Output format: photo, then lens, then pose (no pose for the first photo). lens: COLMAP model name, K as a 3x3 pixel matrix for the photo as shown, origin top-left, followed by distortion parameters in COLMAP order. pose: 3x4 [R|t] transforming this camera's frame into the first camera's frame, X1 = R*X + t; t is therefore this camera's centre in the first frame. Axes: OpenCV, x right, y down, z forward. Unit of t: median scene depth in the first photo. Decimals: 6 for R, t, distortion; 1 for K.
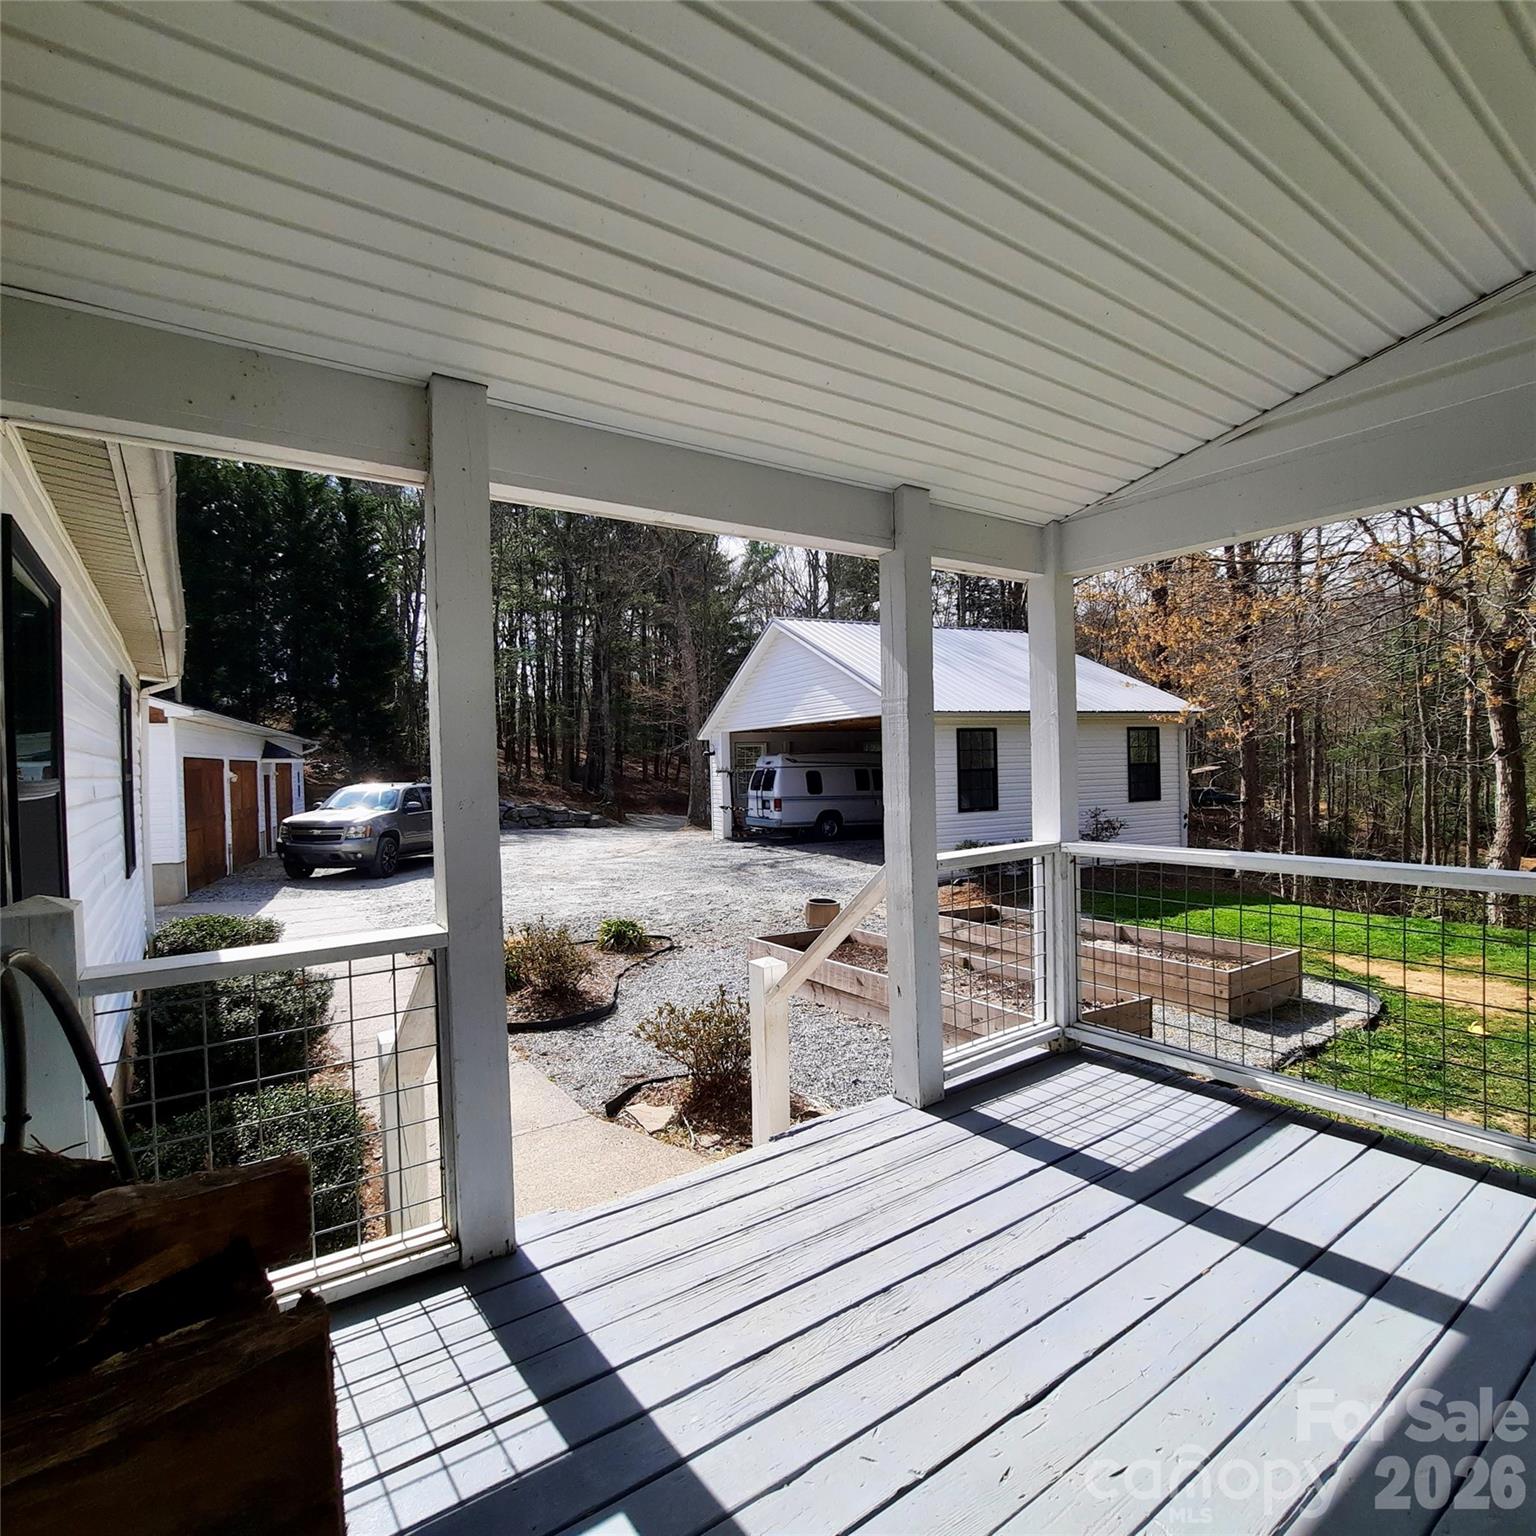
lens RADIAL K [[814.5, 0, 754.3], [0, 814.5, 776.1], [0, 0, 1]] dist [-0.007050, -0.013615]
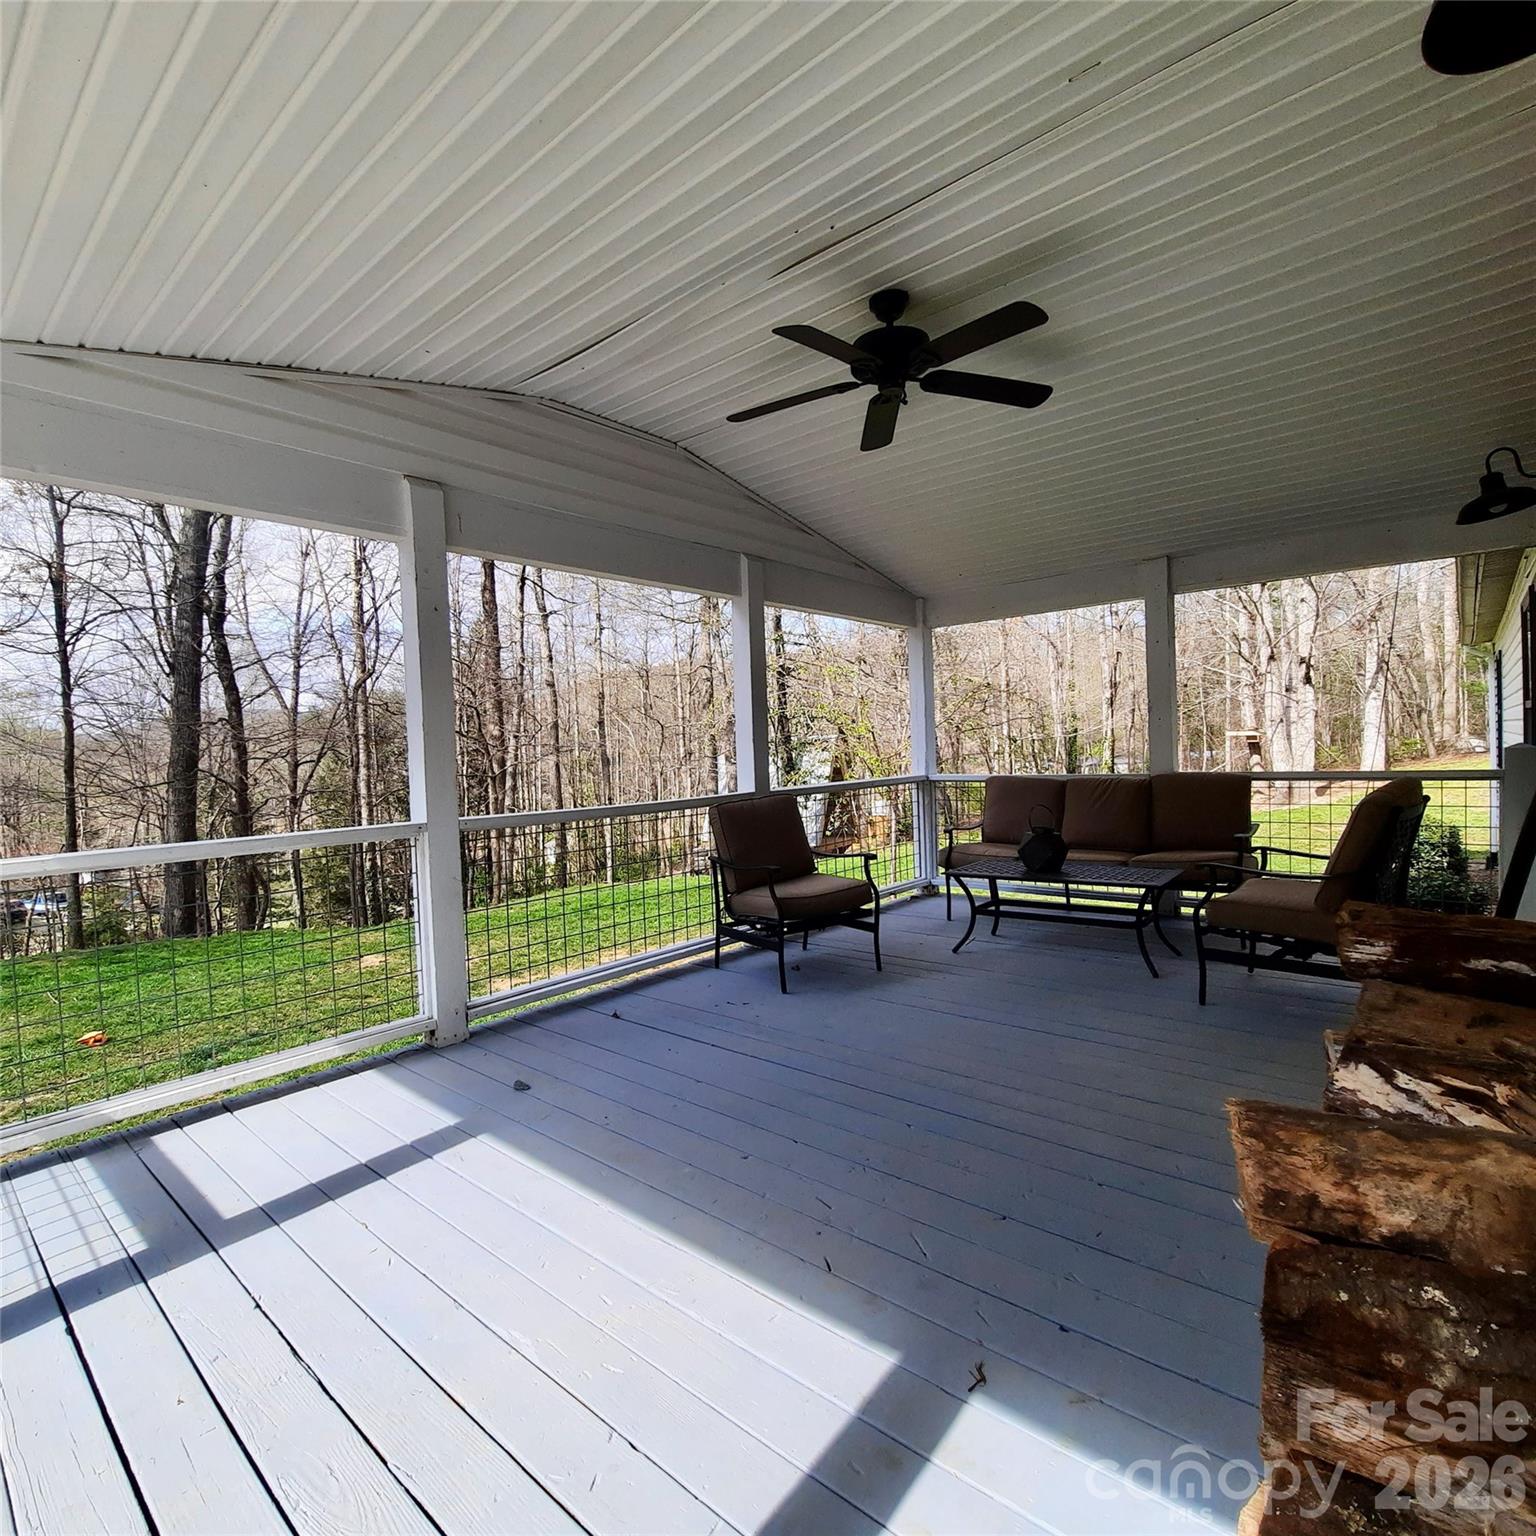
lens RADIAL K [[814.5, 0, 754.3], [0, 814.5, 776.1], [0, 0, 1]] dist [-0.007050, -0.013615]
pose [[-0.264671, 0.001203, 0.964338, -0.475593], [0.050558, 0.998641, 0.012630, 0.050018], [-0.963012, 0.052098, -0.264373, 0.649422]]
